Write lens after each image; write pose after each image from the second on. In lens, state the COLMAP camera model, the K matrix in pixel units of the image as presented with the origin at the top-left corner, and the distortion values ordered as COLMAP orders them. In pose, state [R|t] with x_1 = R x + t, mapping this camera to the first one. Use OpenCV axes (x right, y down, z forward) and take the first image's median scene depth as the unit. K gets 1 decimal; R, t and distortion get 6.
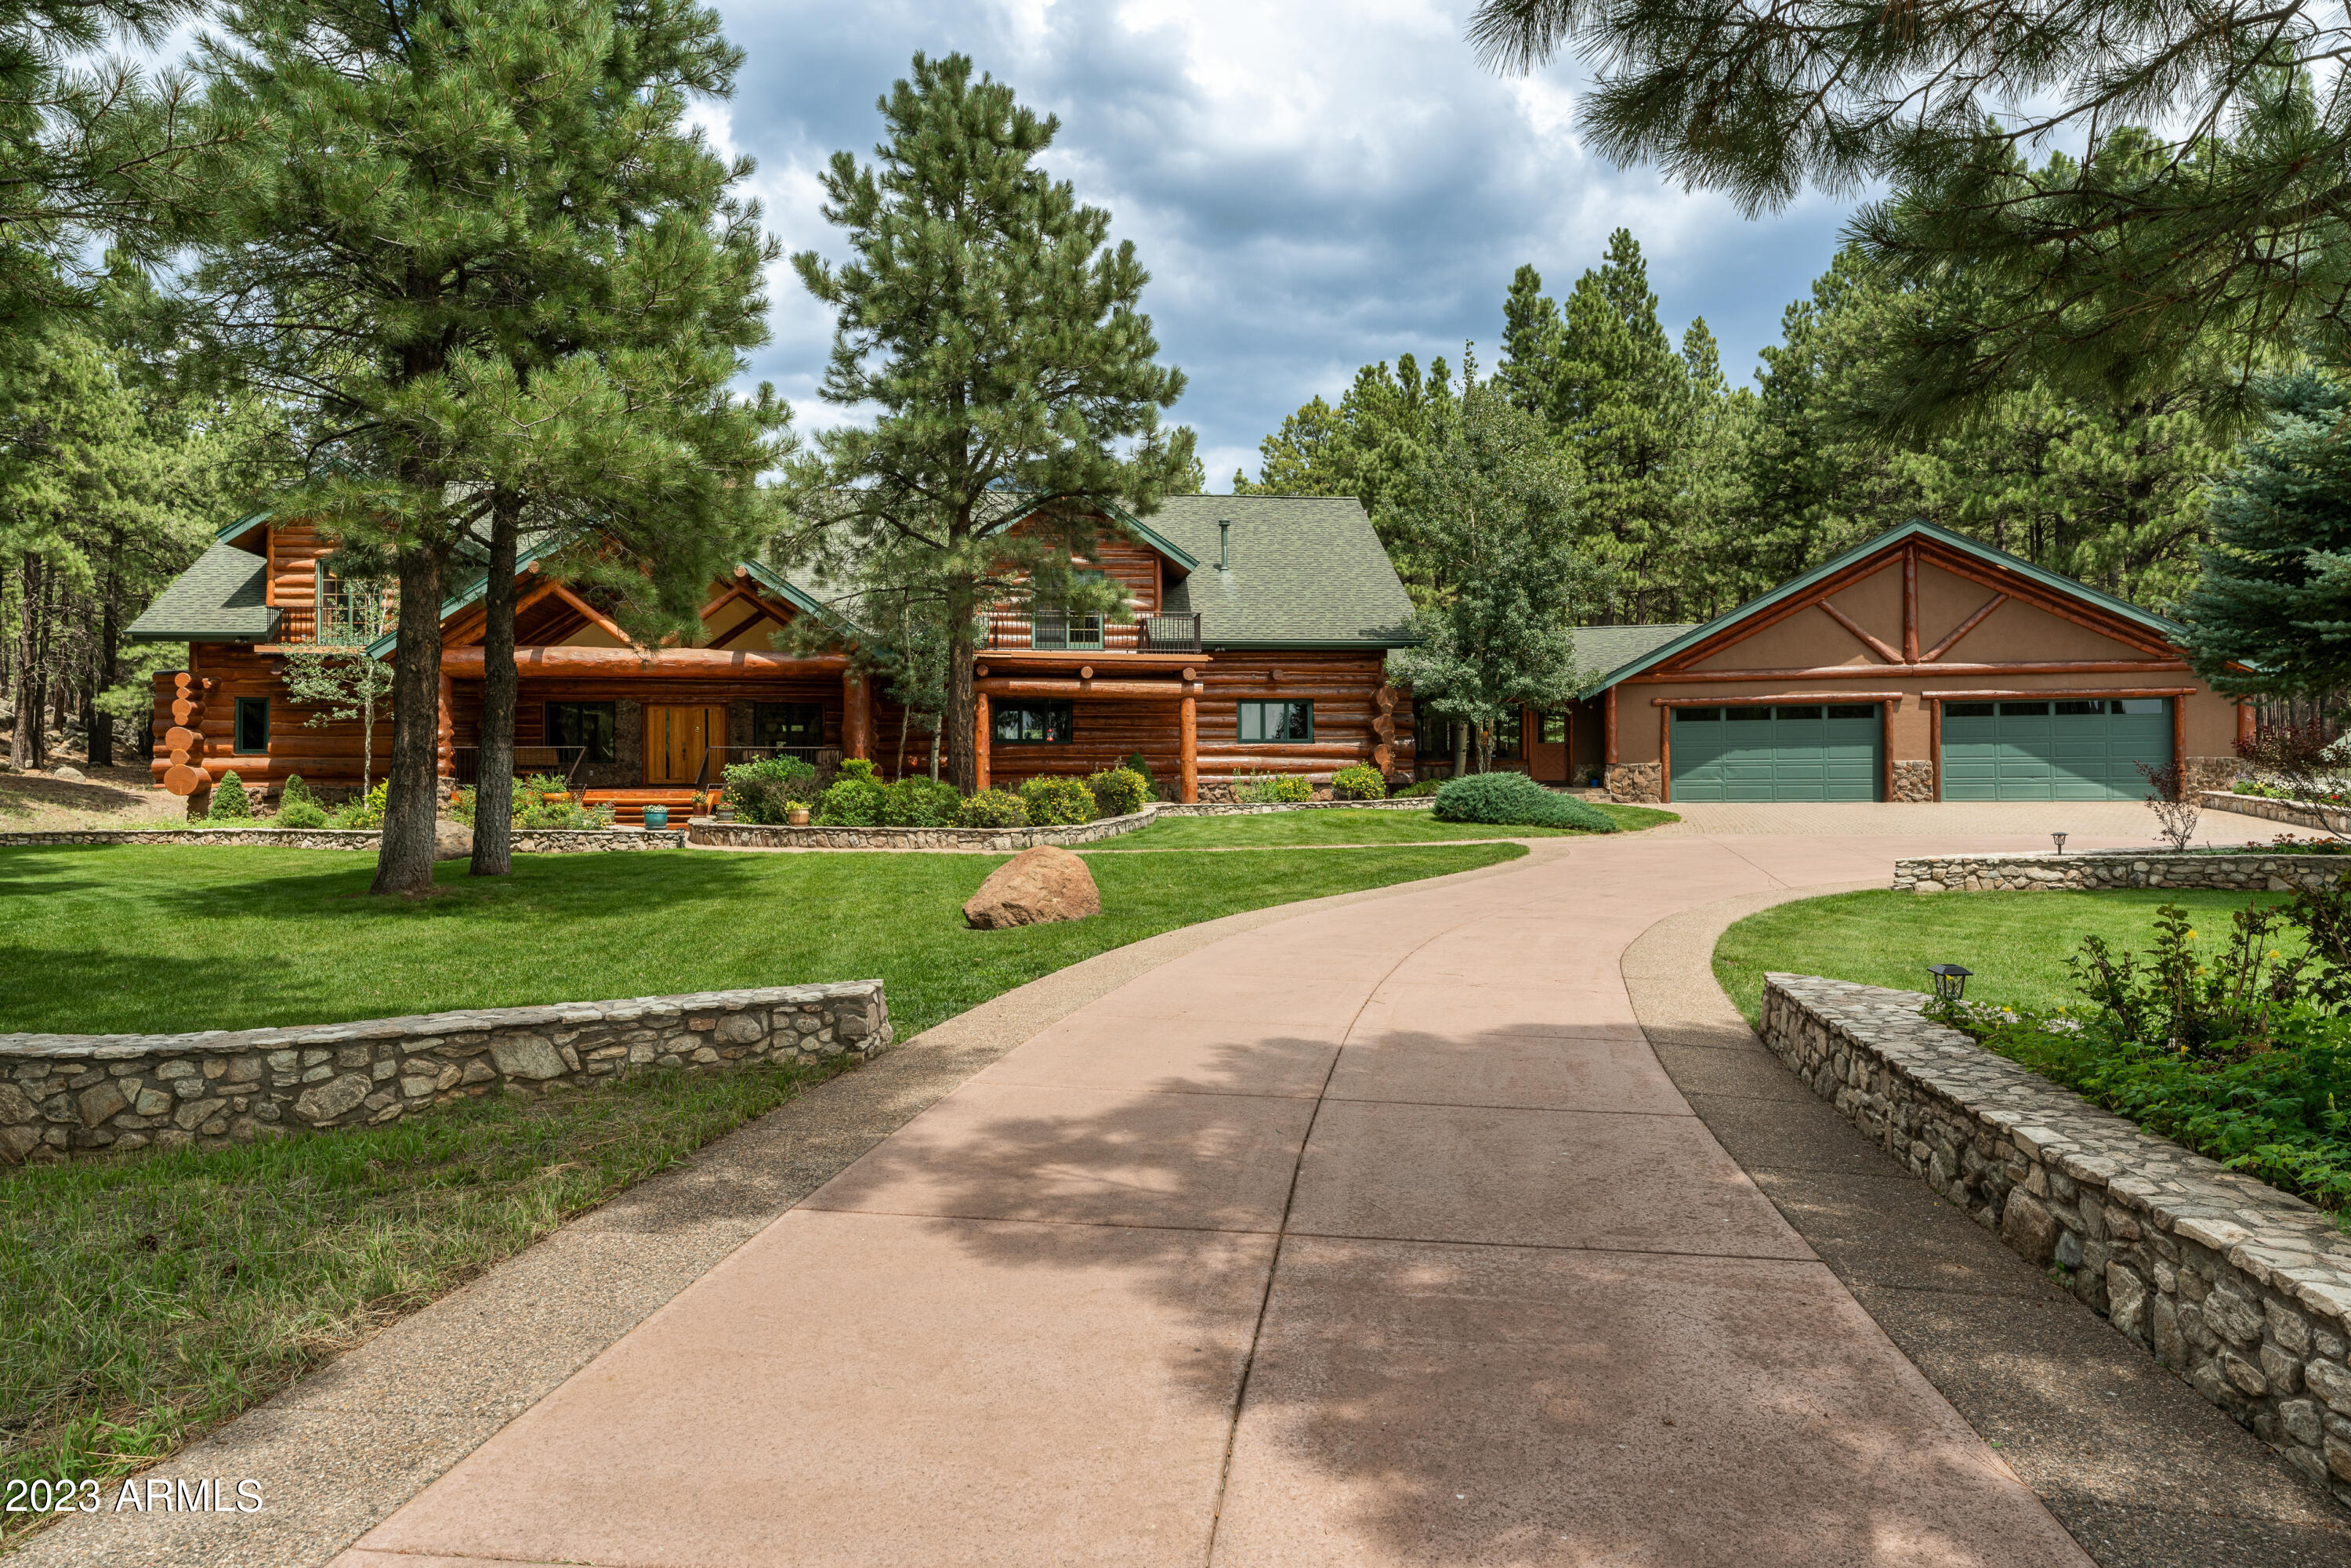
lens RADIAL K [[1524.0, 0, 1183.1], [0, 1524.0, 783.4], [0, 0, 1]] dist [0.001398, 0.000962]
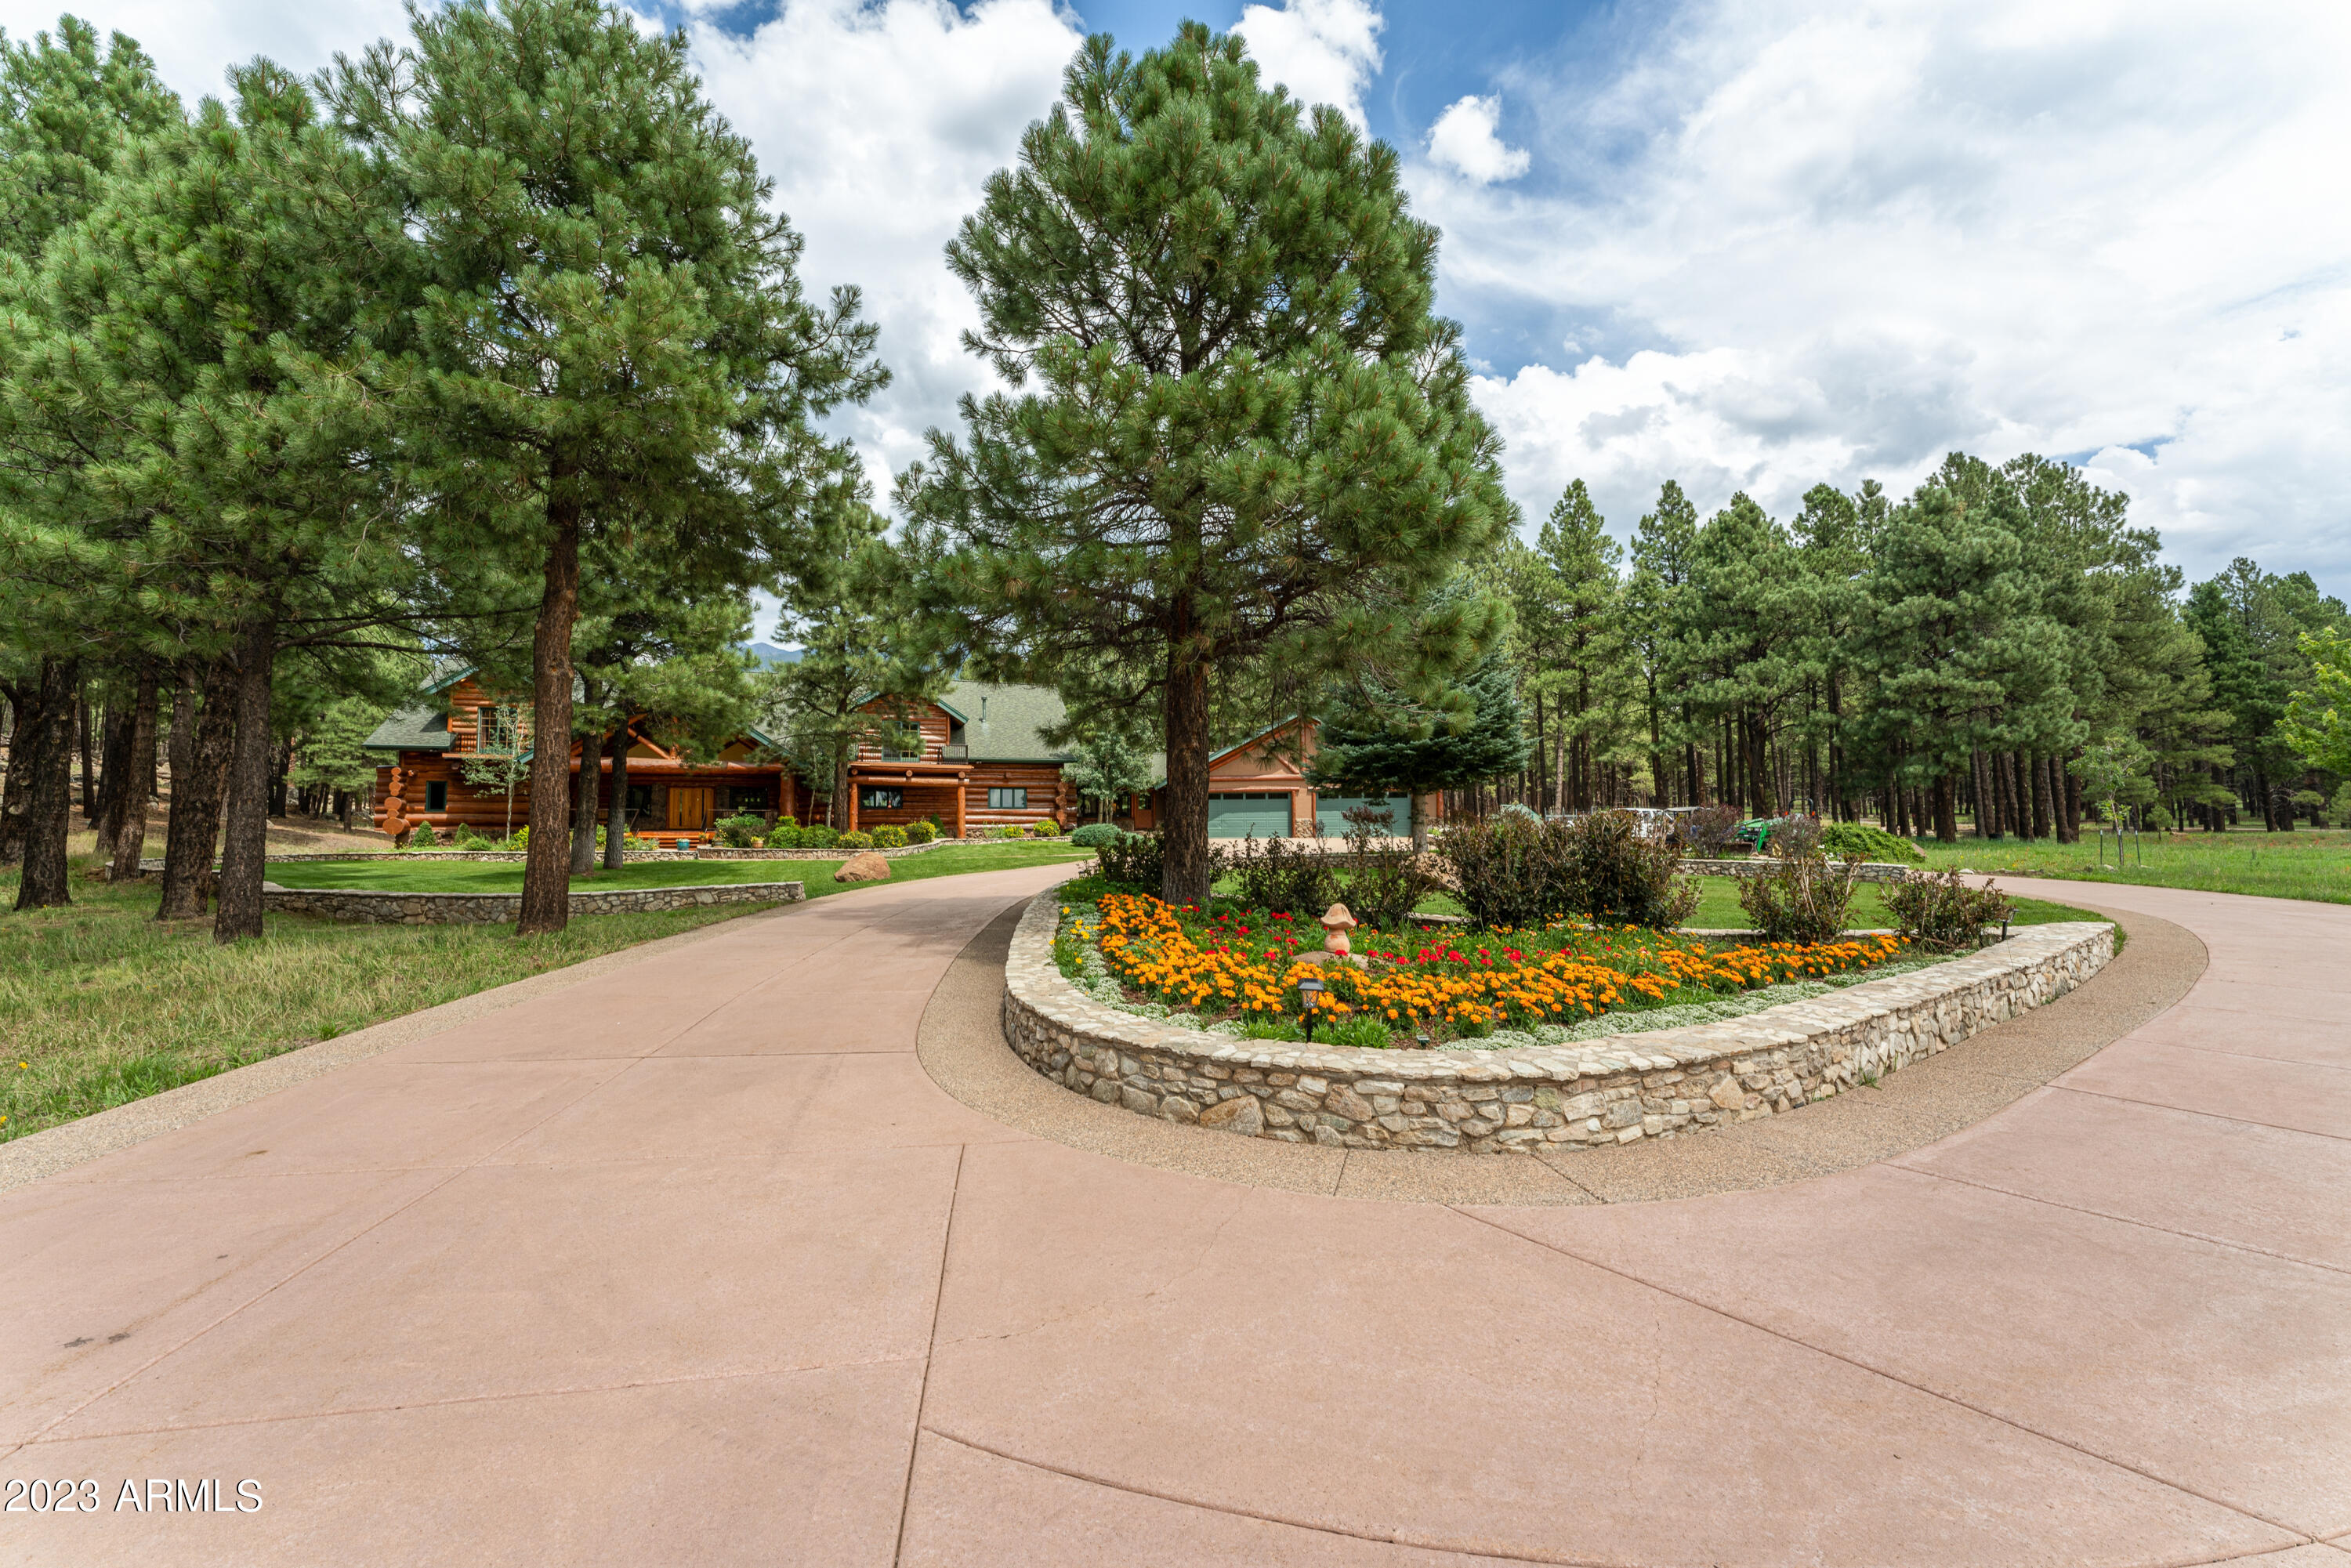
lens RADIAL K [[922.9, 0, 1180.0], [0, 922.9, 794.5], [0, 0, 1]] dist [-0.000250, 0.000152]
pose [[0.980587, 0.008950, 0.195879, 0.049556], [-0.001350, 0.999242, -0.038895, 0.001897], [-0.196079, 0.037875, 0.979856, -0.264135]]
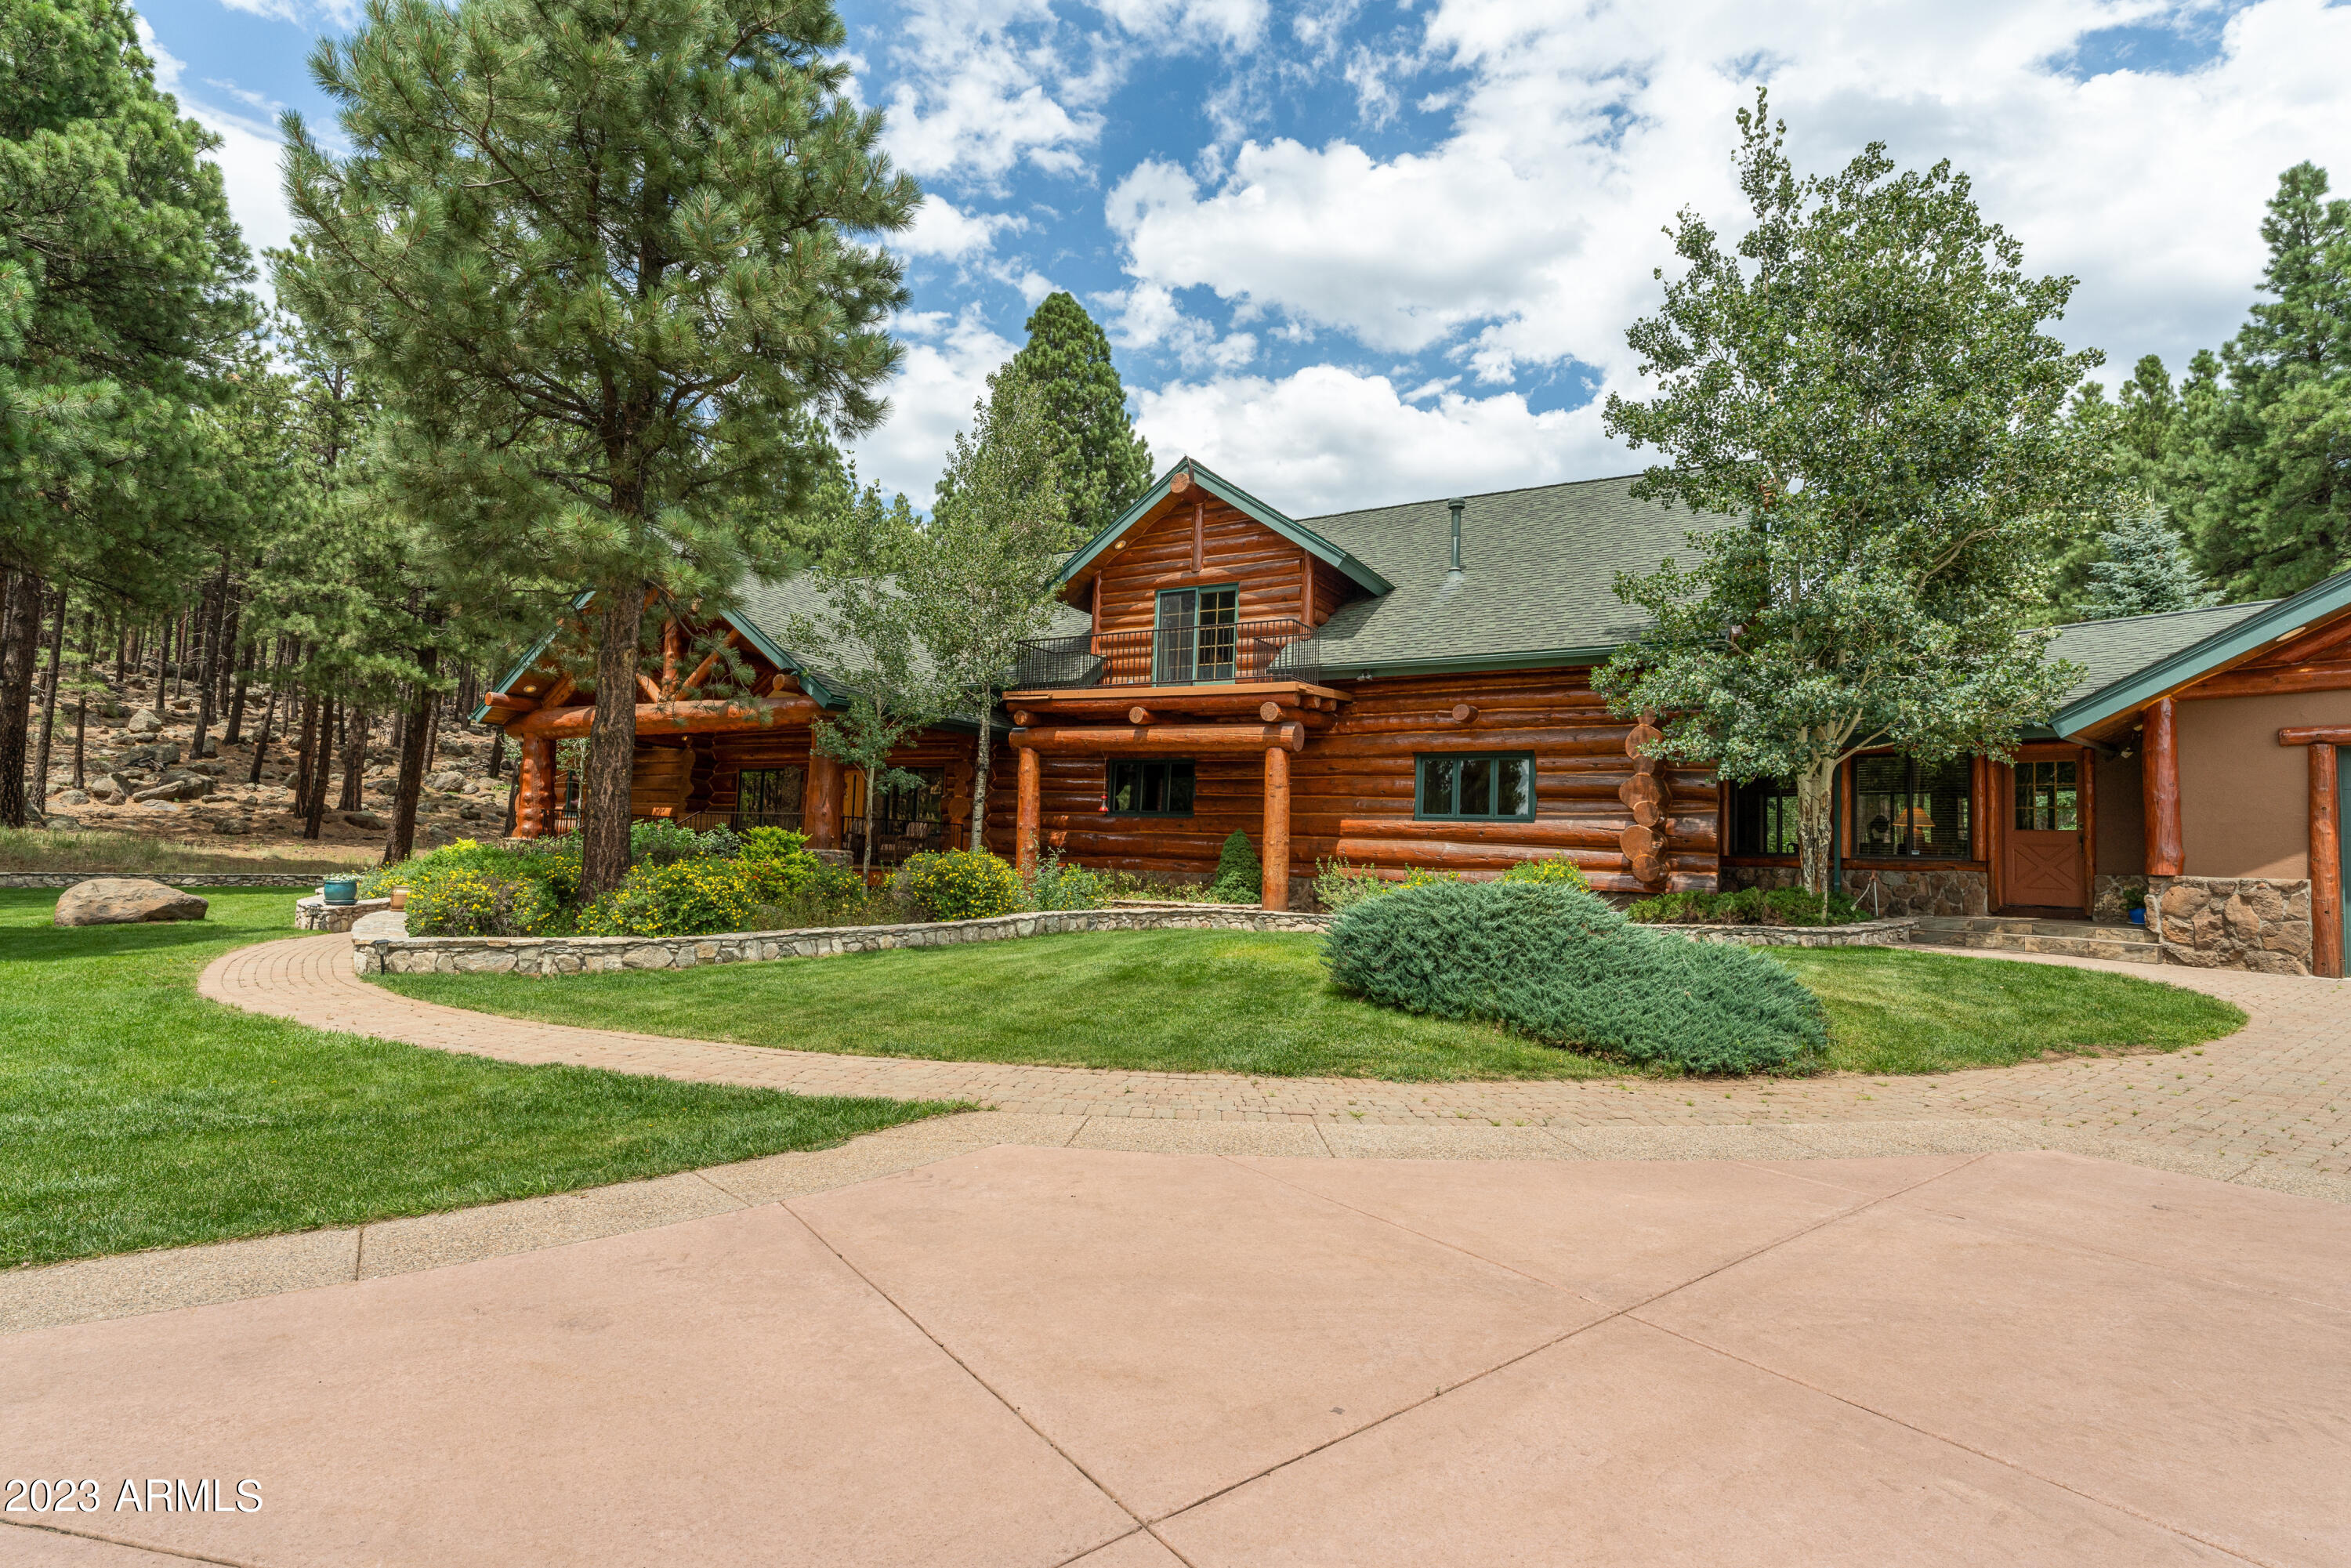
lens RADIAL K [[1129.0, 0, 1145.9], [0, 1129.0, 785.4], [0, 0, 1]] dist [-0.004556, -0.001407]
pose [[0.779524, -0.005211, -0.626350, 0.278701], [-0.037663, 0.997766, -0.055175, -0.010884], [0.625239, 0.066601, 0.777587, 0.602598]]
